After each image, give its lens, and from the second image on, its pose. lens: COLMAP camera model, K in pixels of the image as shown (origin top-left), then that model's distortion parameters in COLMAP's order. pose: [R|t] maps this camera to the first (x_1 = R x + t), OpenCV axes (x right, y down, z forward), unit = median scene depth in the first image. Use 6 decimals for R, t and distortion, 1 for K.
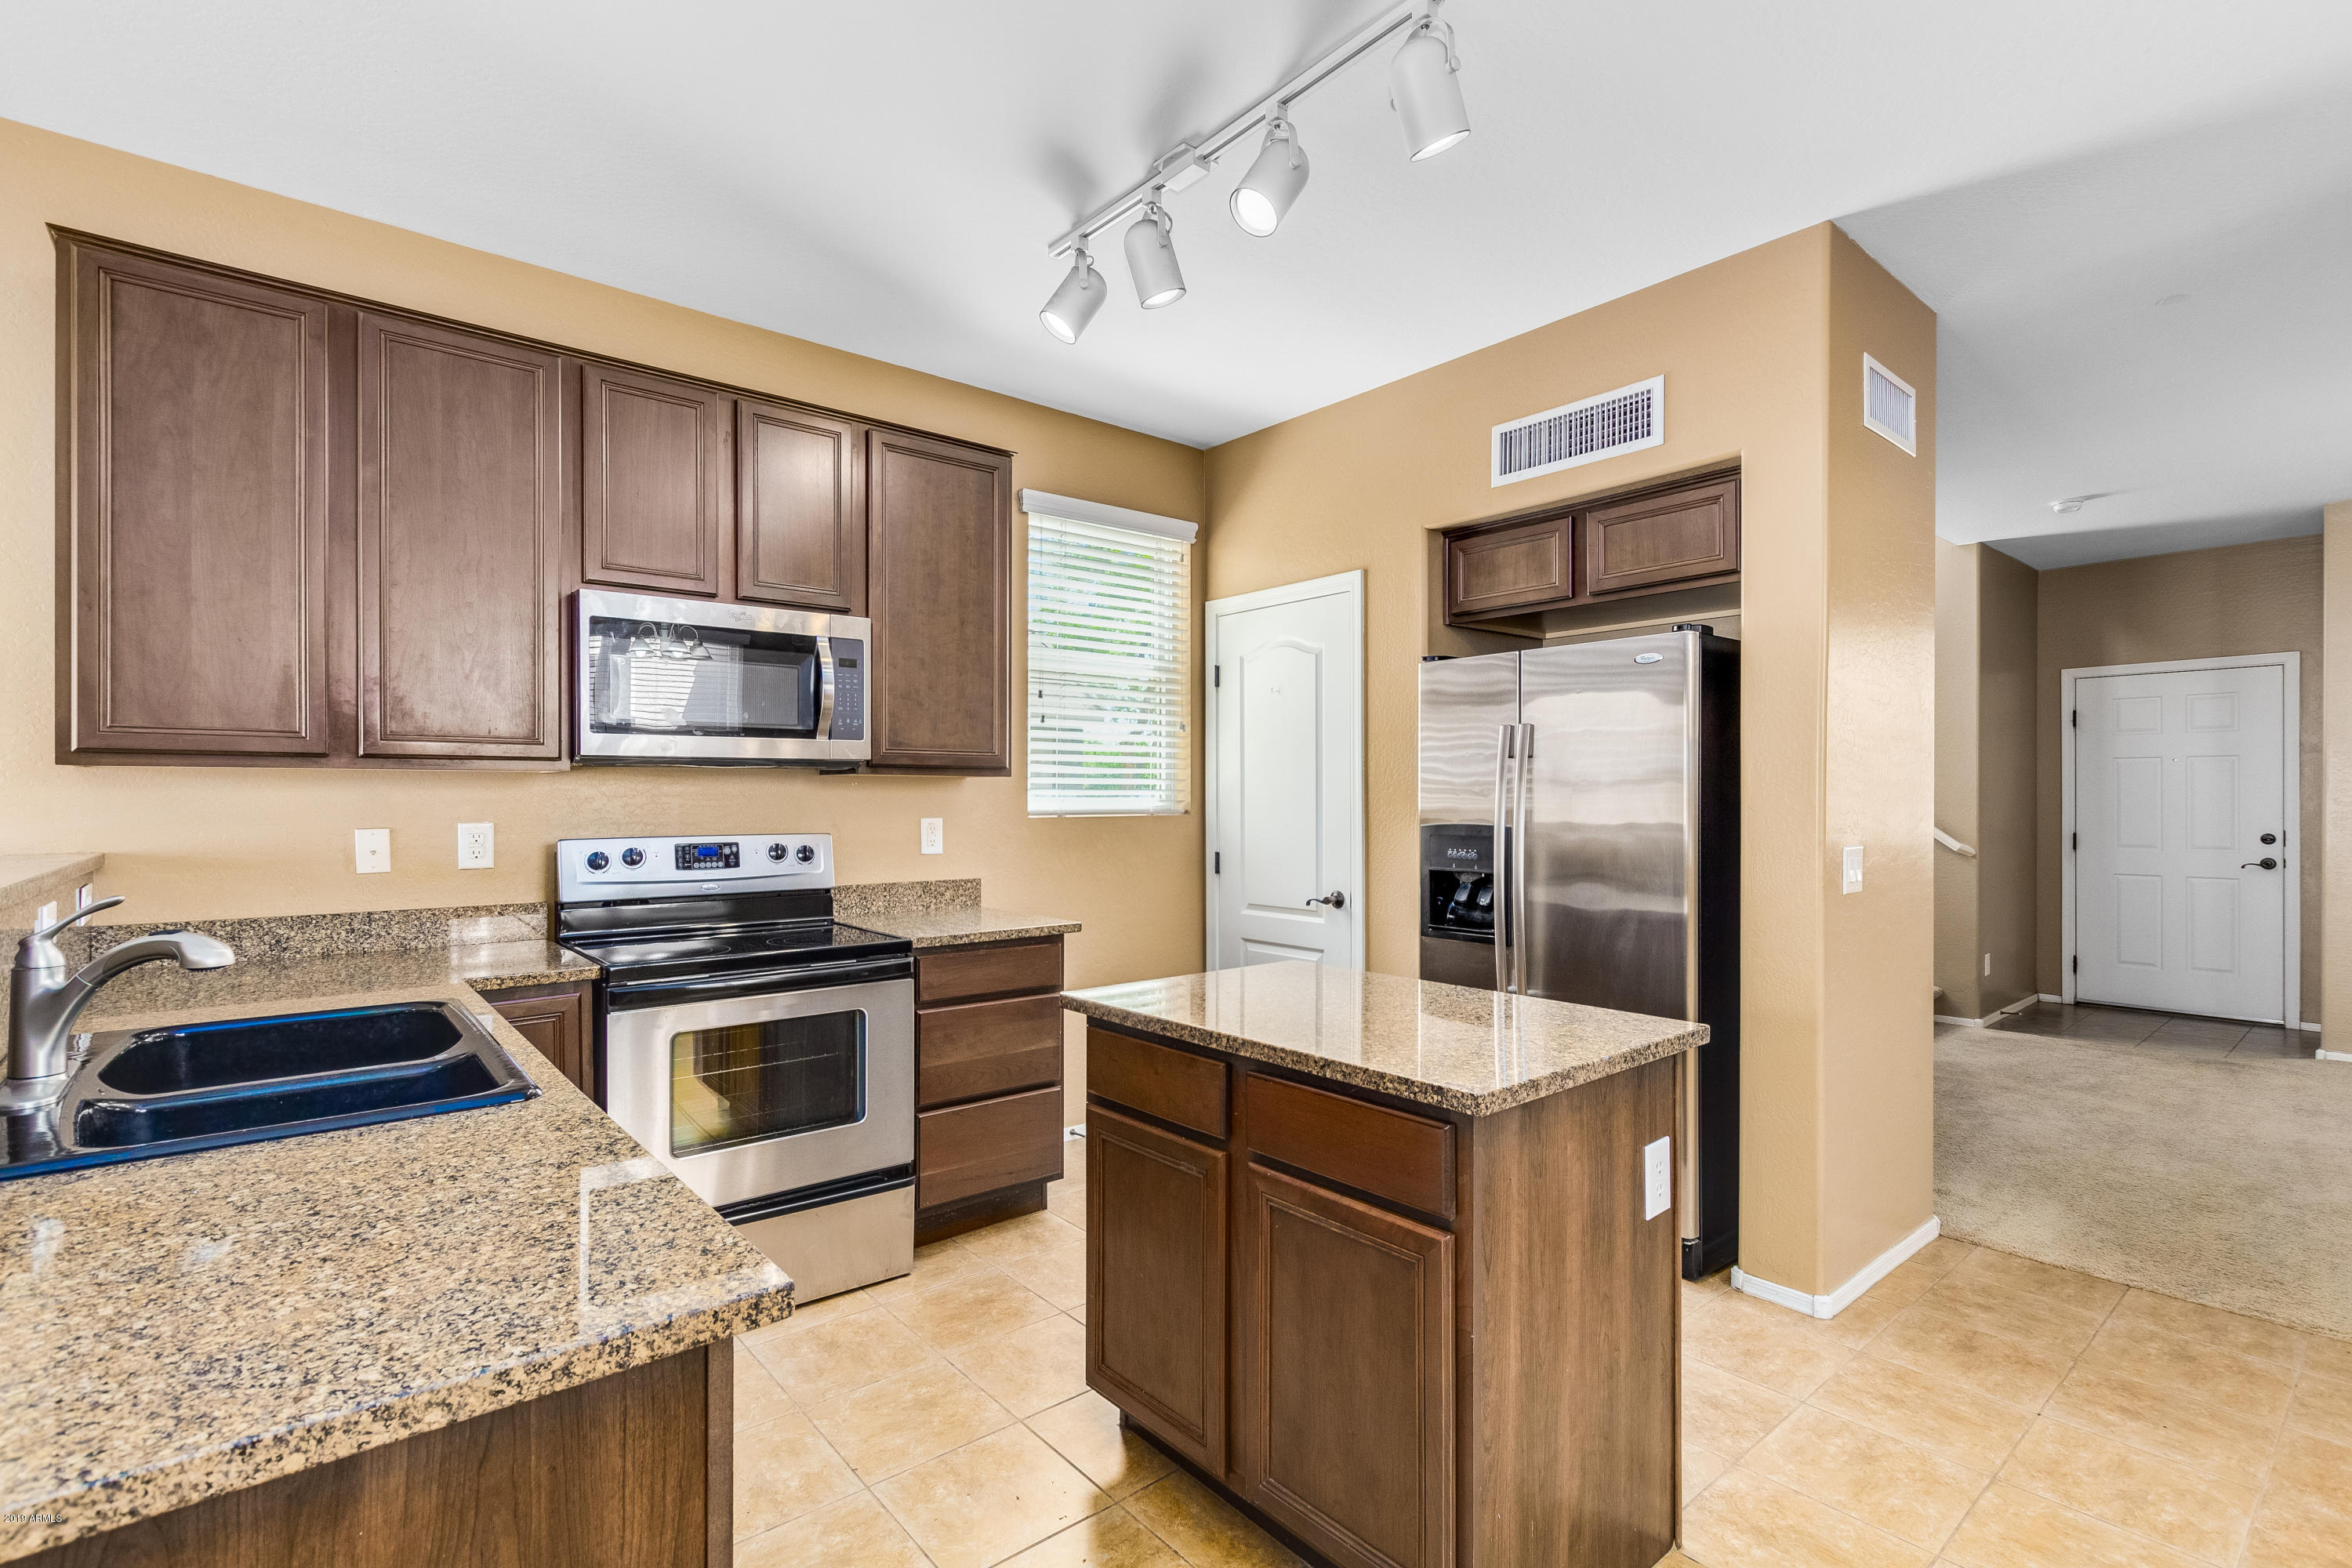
lens RADIAL K [[1076.2, 0, 1170.9], [0, 1076.2, 793.0], [0, 0, 1]] dist [0.014978, 0.000051]
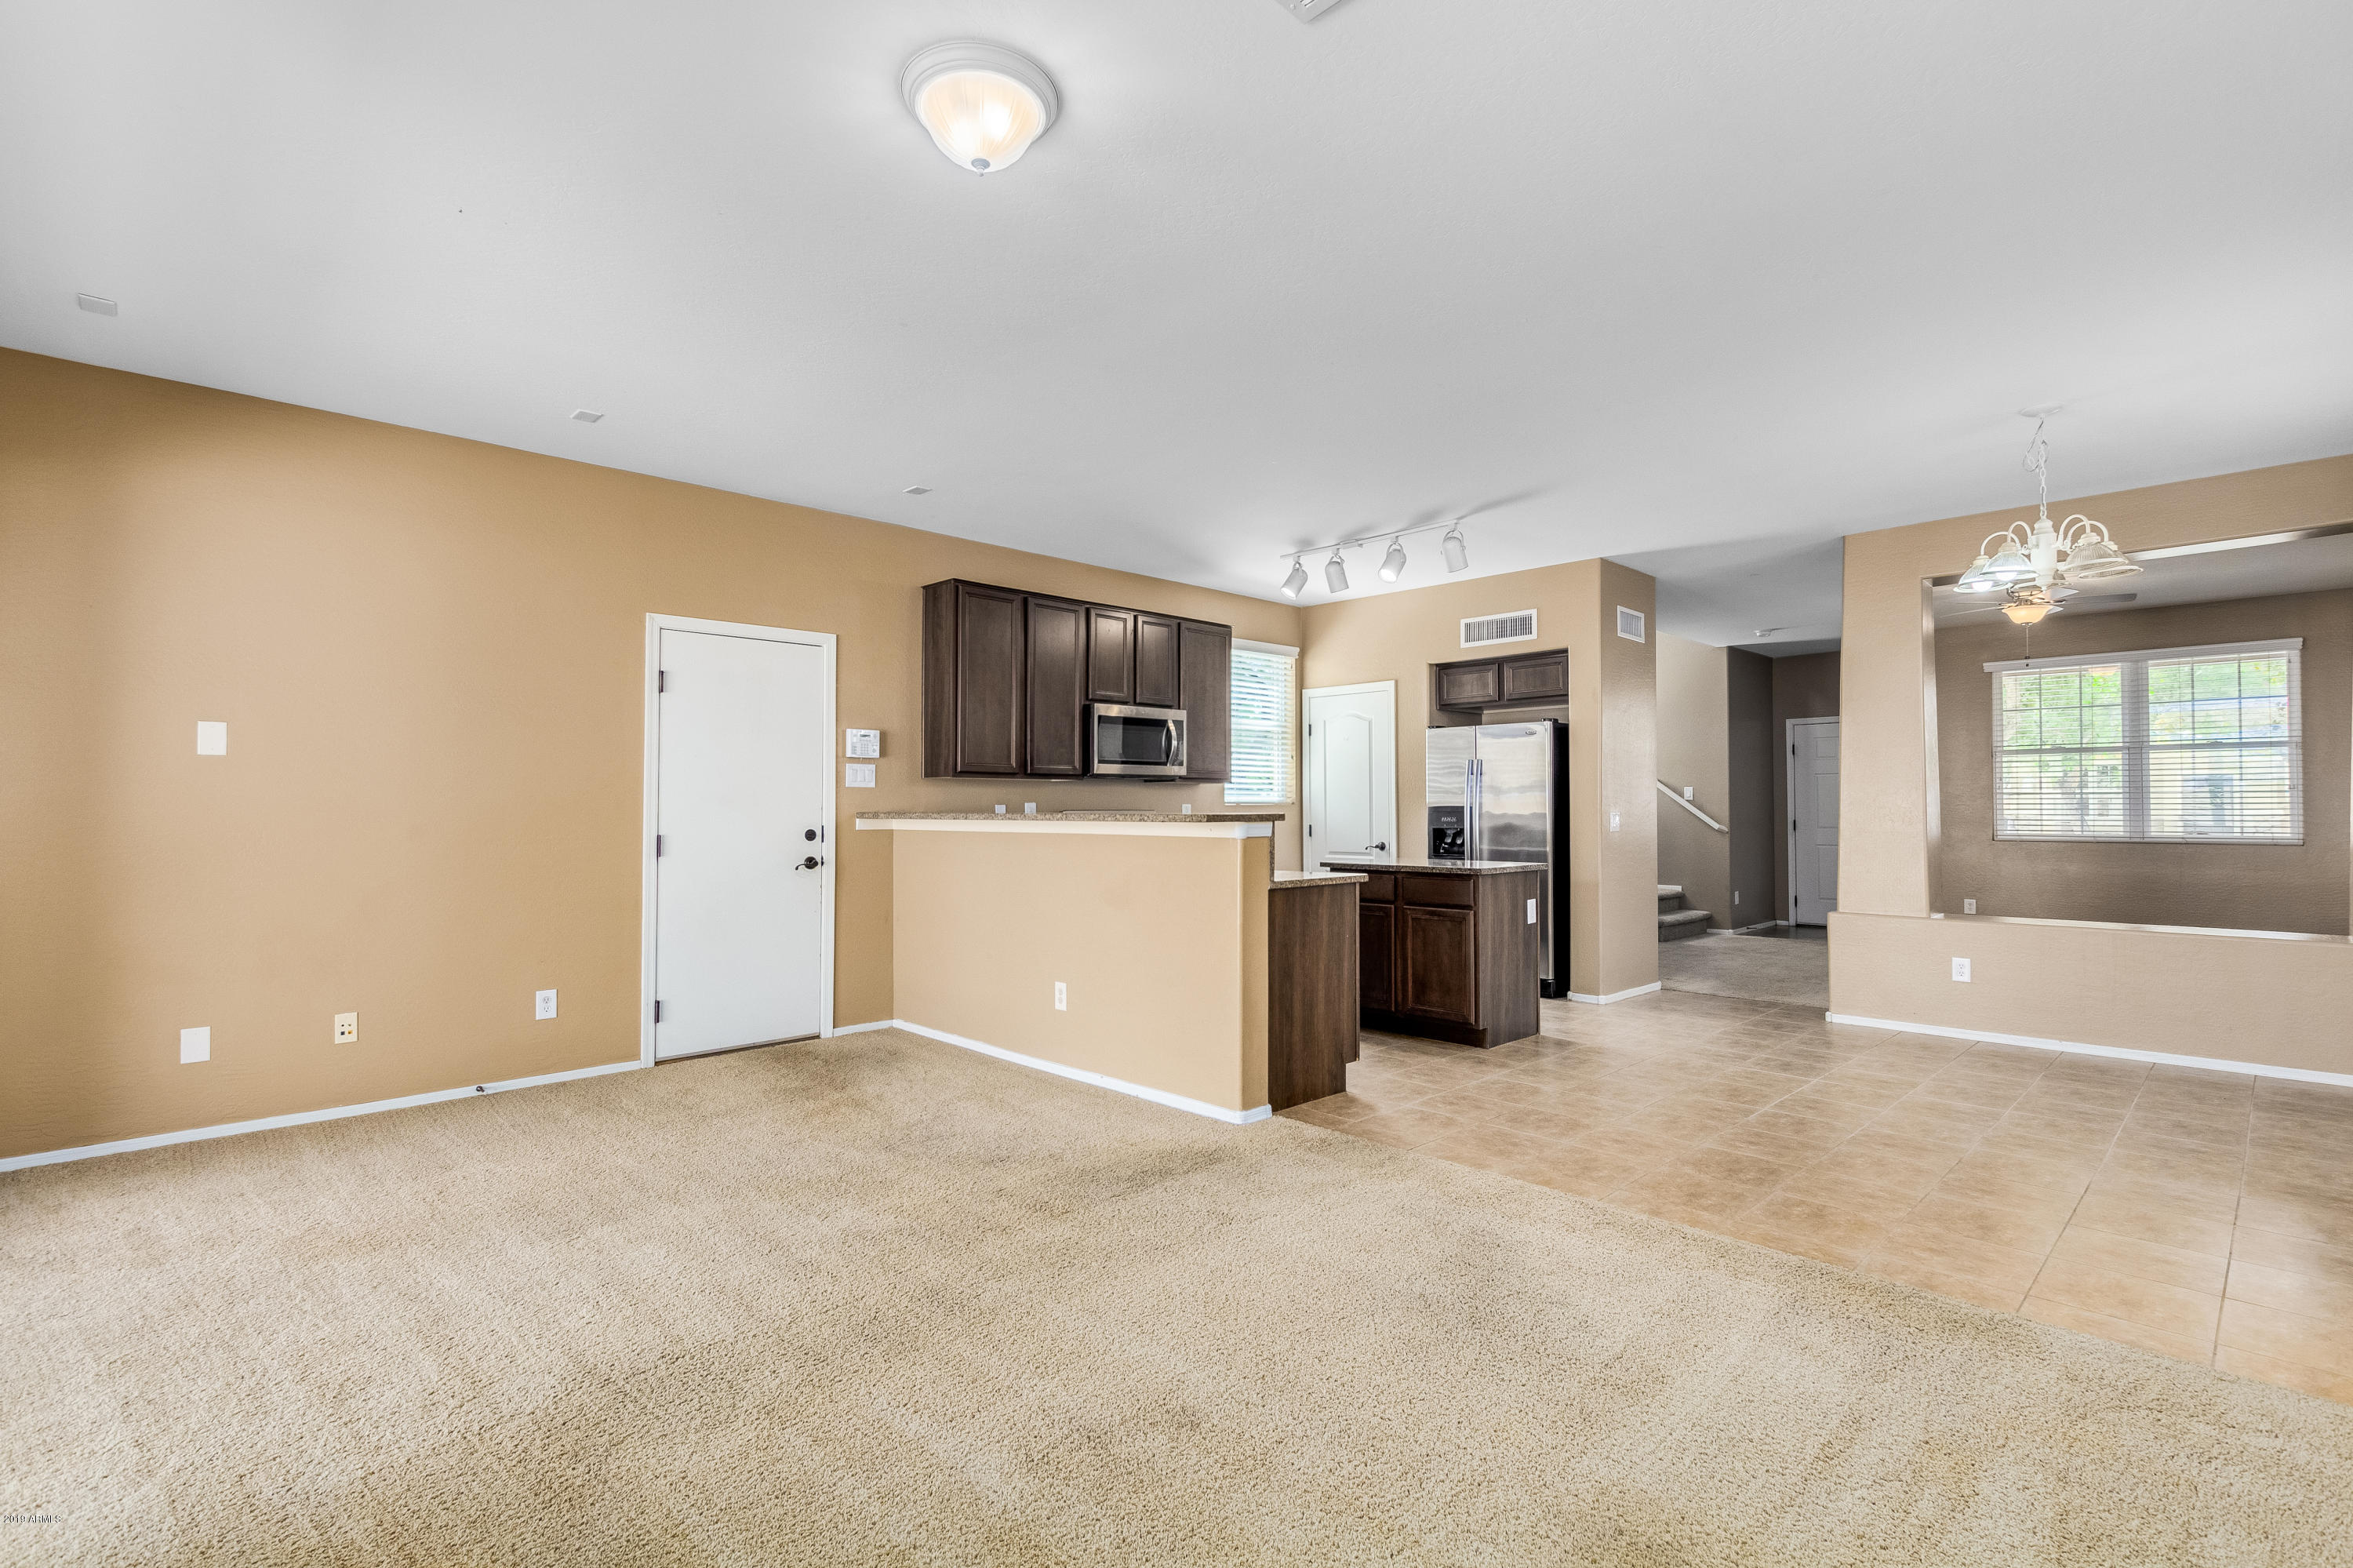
lens RADIAL K [[1076.7, 0, 1171.4], [0, 1076.7, 793.0], [0, 0, 1]] dist [0.014978, 0.000051]
pose [[0.997009, -0.002286, 0.077247, -0.444670], [0.003326, 0.999905, -0.013345, 0.030757], [-0.077209, 0.013562, 0.996923, -1.091447]]
